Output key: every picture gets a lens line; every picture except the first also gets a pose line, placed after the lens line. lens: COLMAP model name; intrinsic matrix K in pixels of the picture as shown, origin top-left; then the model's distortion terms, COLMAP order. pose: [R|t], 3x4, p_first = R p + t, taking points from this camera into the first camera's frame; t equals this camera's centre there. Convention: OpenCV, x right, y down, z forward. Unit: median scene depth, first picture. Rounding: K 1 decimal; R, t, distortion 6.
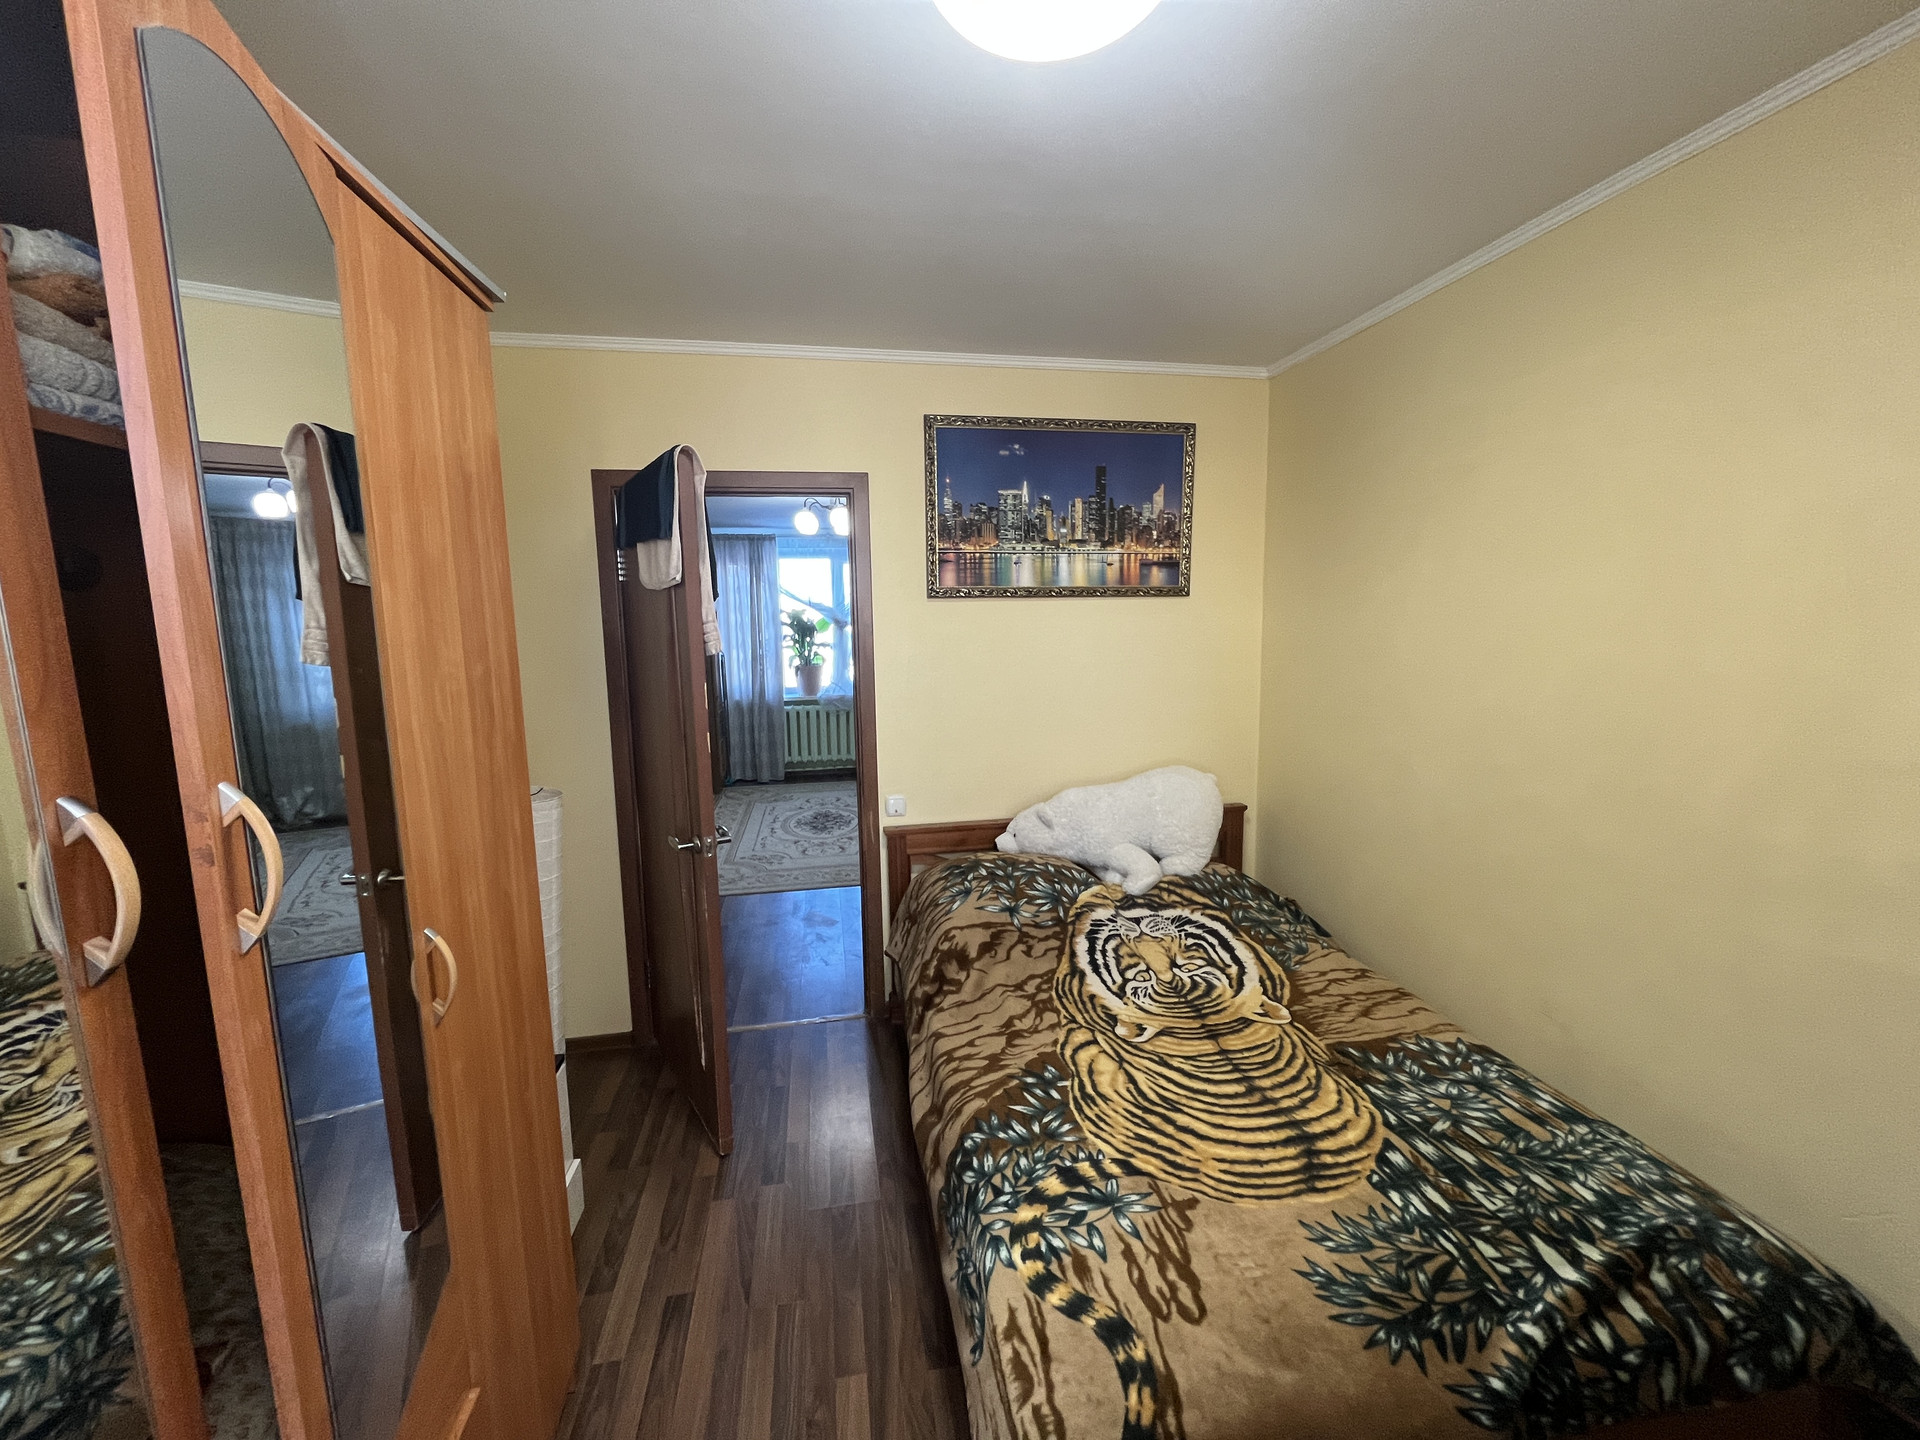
lens RADIAL K [[770.6, 0, 953.7], [0, 770.6, 734.0], [0, 0, 1]] dist [-0.000332, -0.000080]
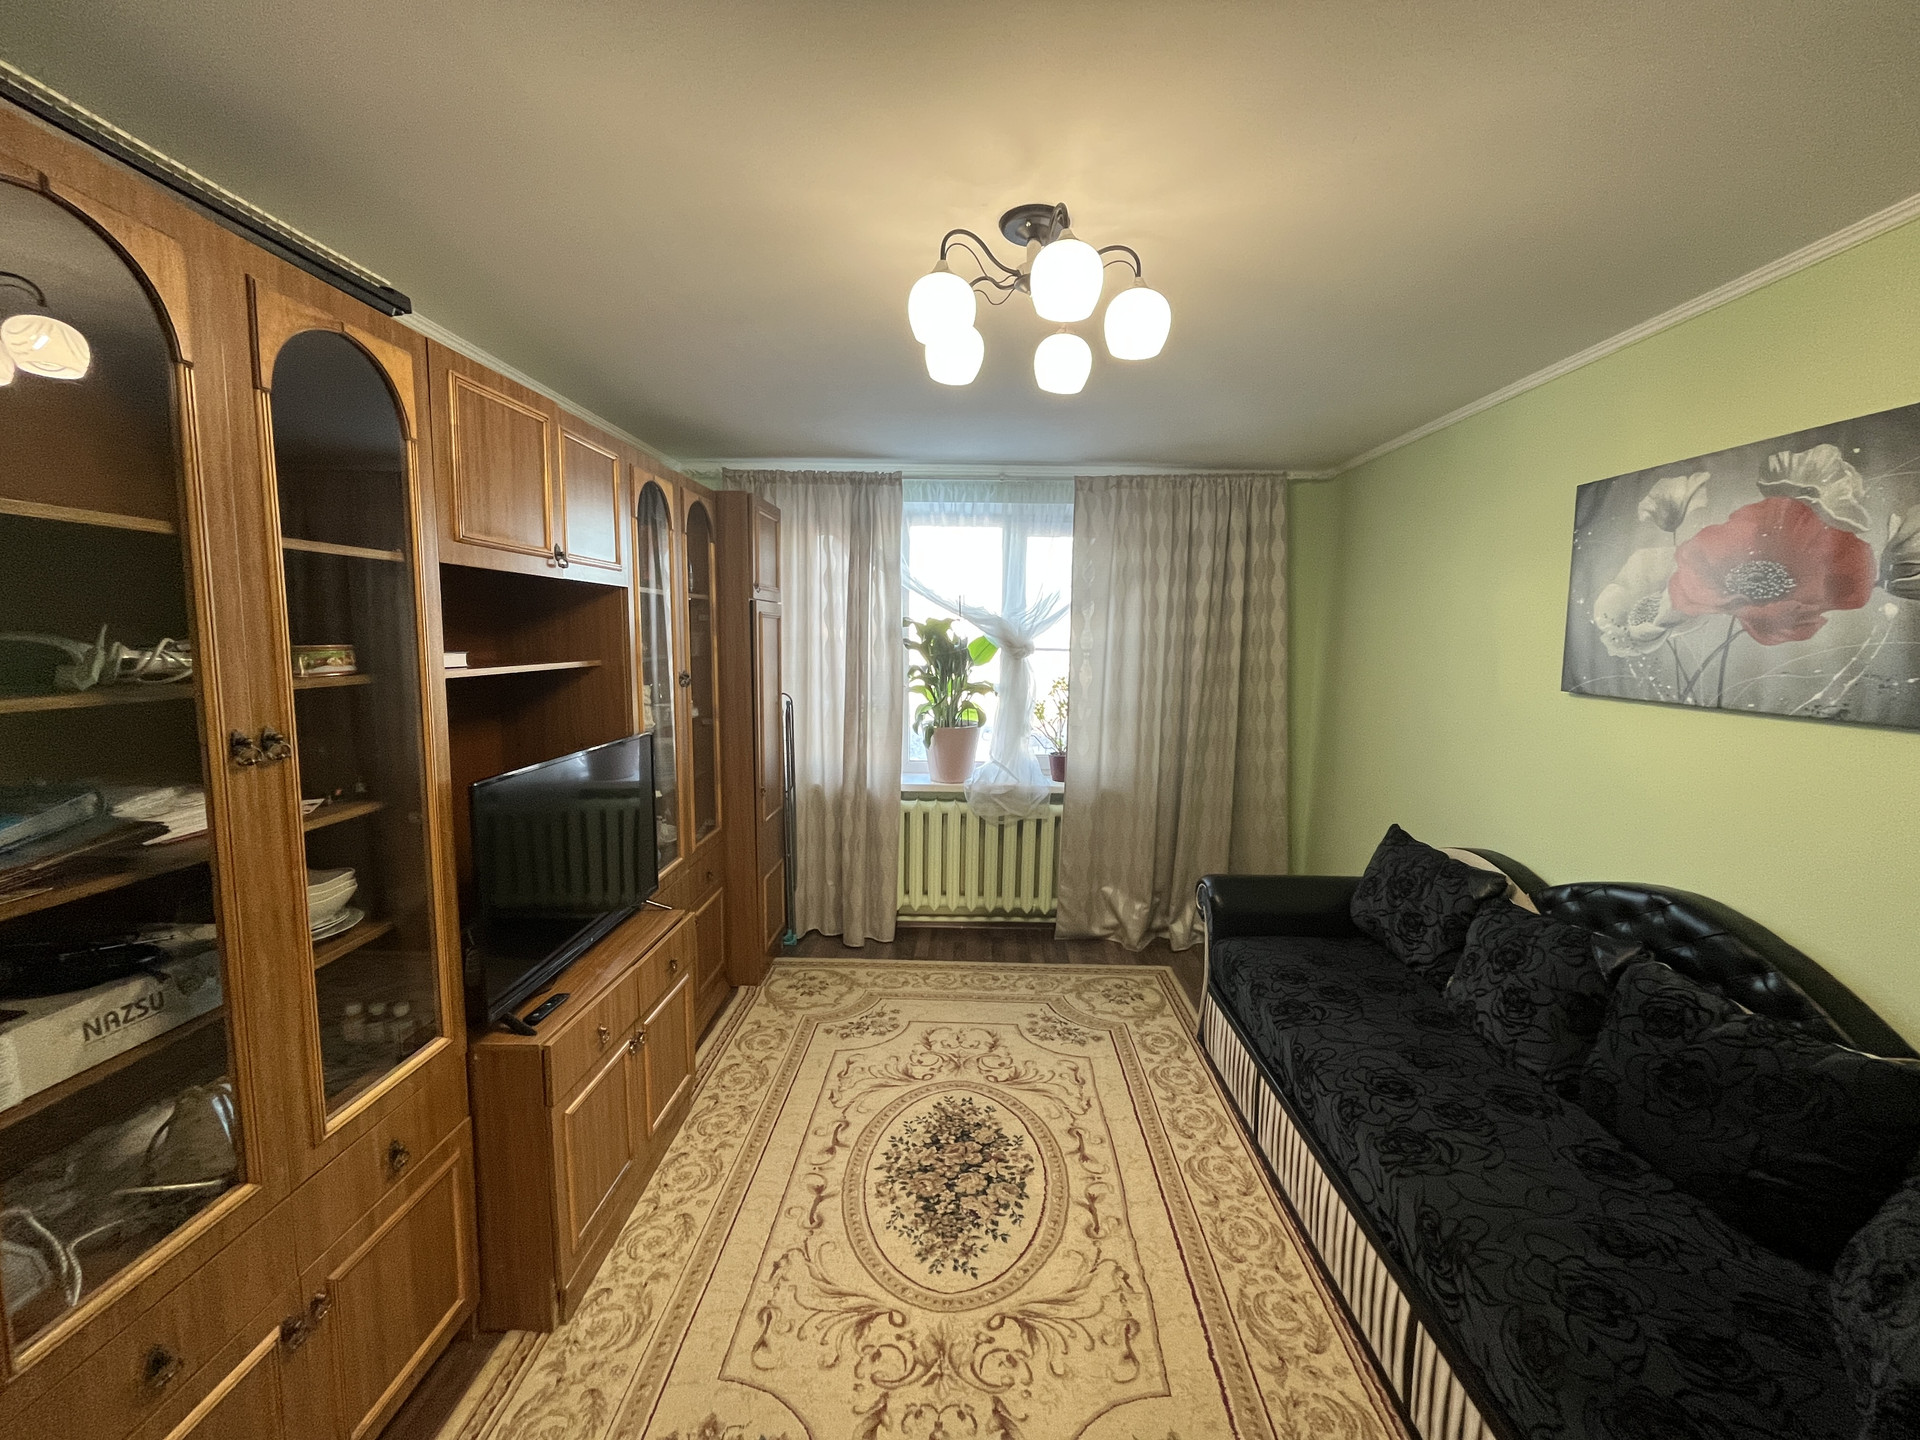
lens RADIAL K [[770.6, 0, 966.5], [0, 770.6, 715.2], [0, 0, 1]] dist [-0.000332, -0.000080]
pose [[0.981657, 0.054374, -0.182740, -0.083743], [-0.060235, 0.997828, -0.026671, -0.083489], [0.180892, 0.037189, 0.982799, 0.490572]]
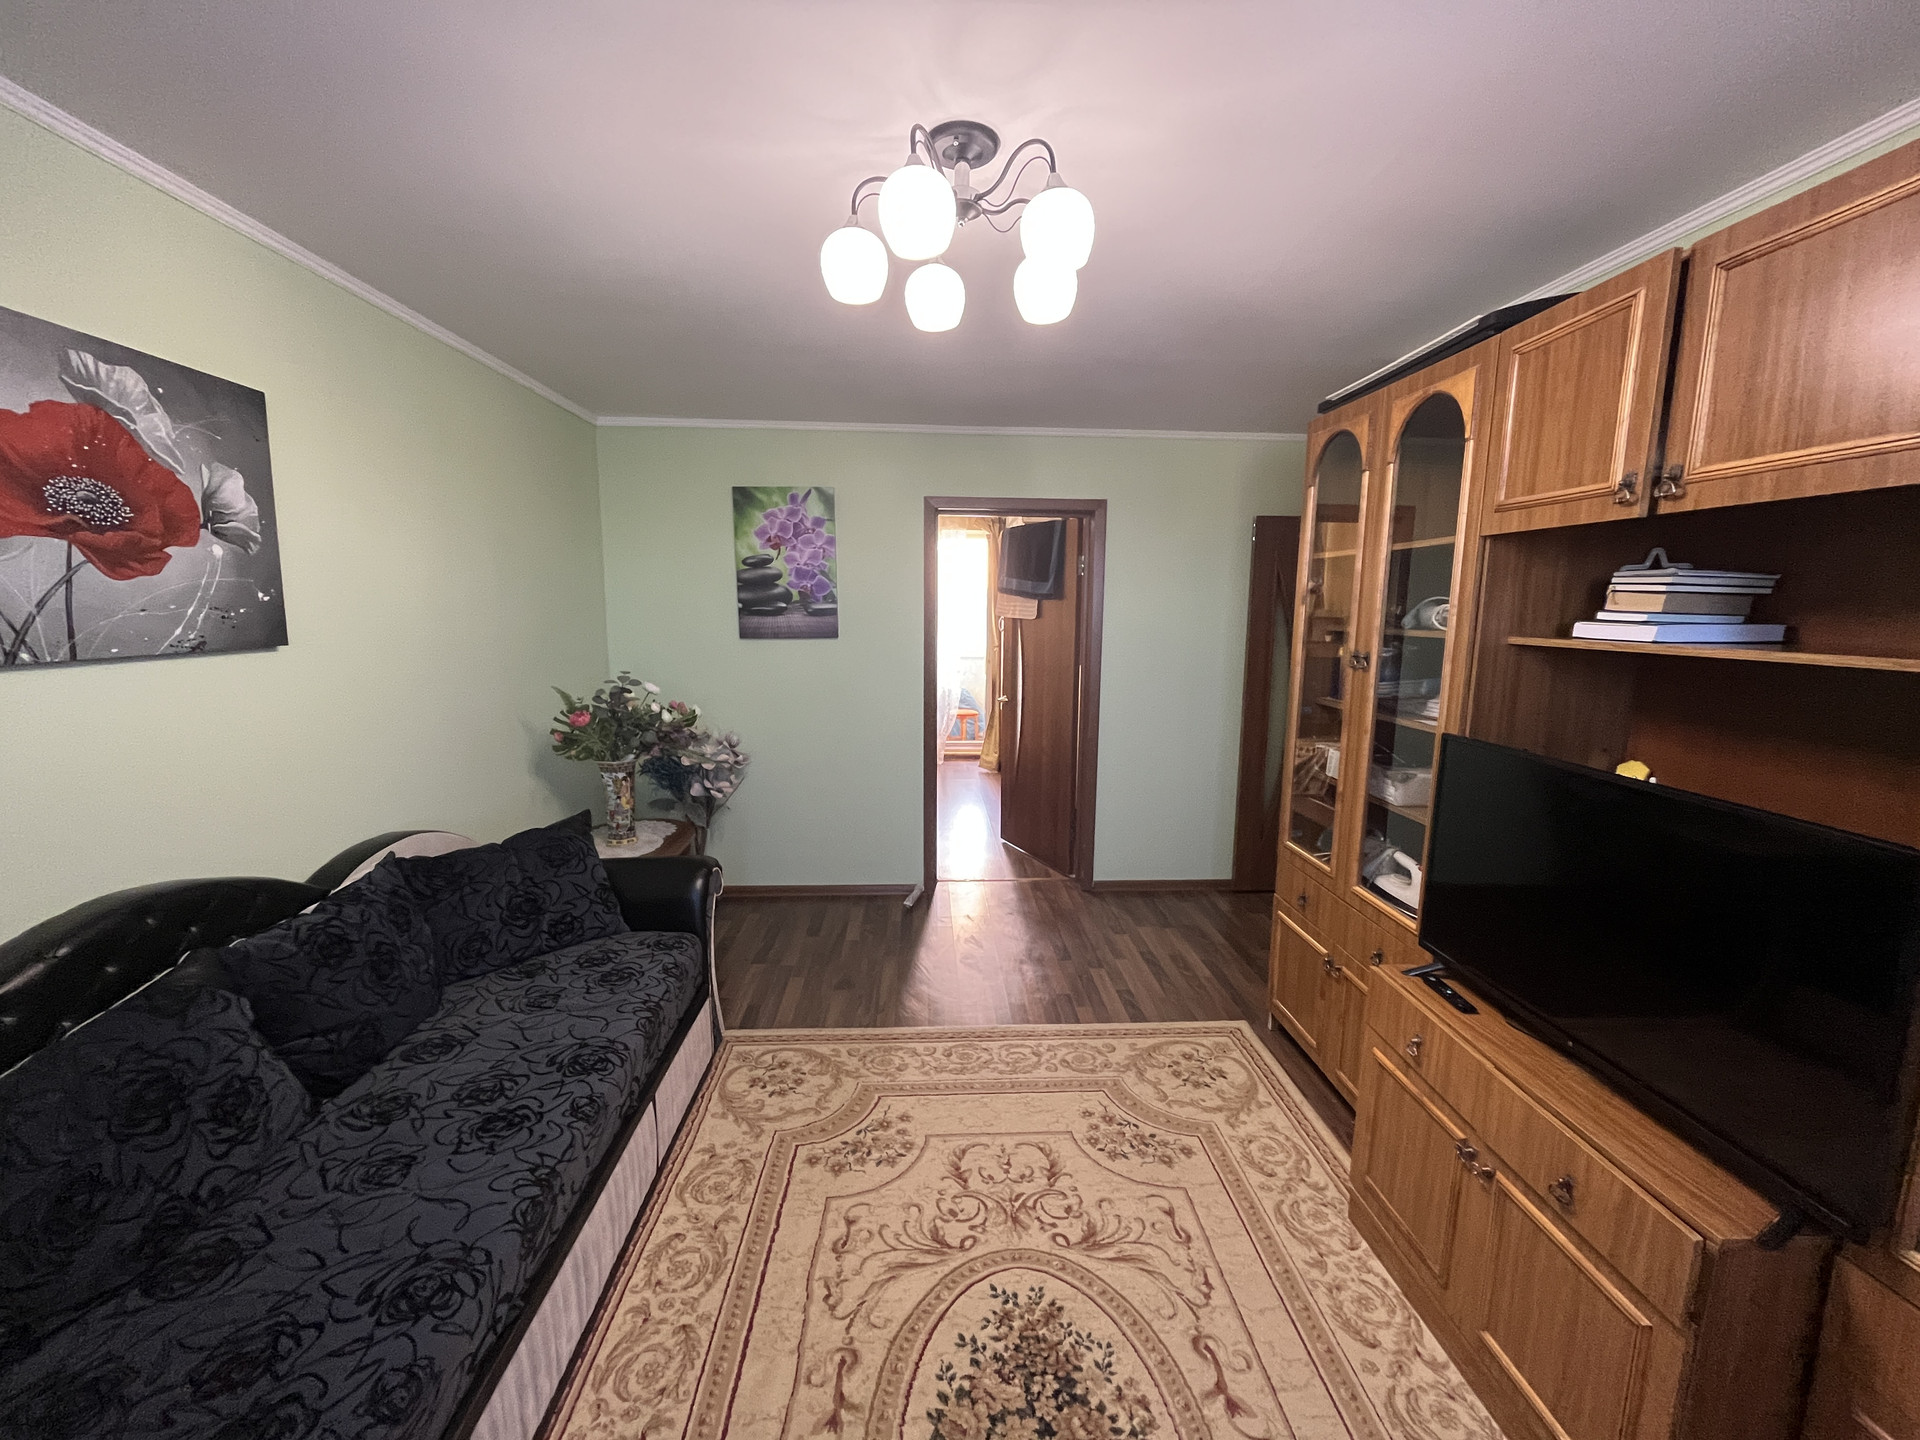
lens RADIAL K [[770.6, 0, 966.5], [0, 770.6, 713.2], [0, 0, 1]] dist [-0.000332, -0.000080]
pose [[-0.993118, -0.003691, 0.117059, -0.136030], [0.028830, 0.961042, 0.274895, -0.138666], [-0.113513, 0.276378, -0.954322, 0.922426]]
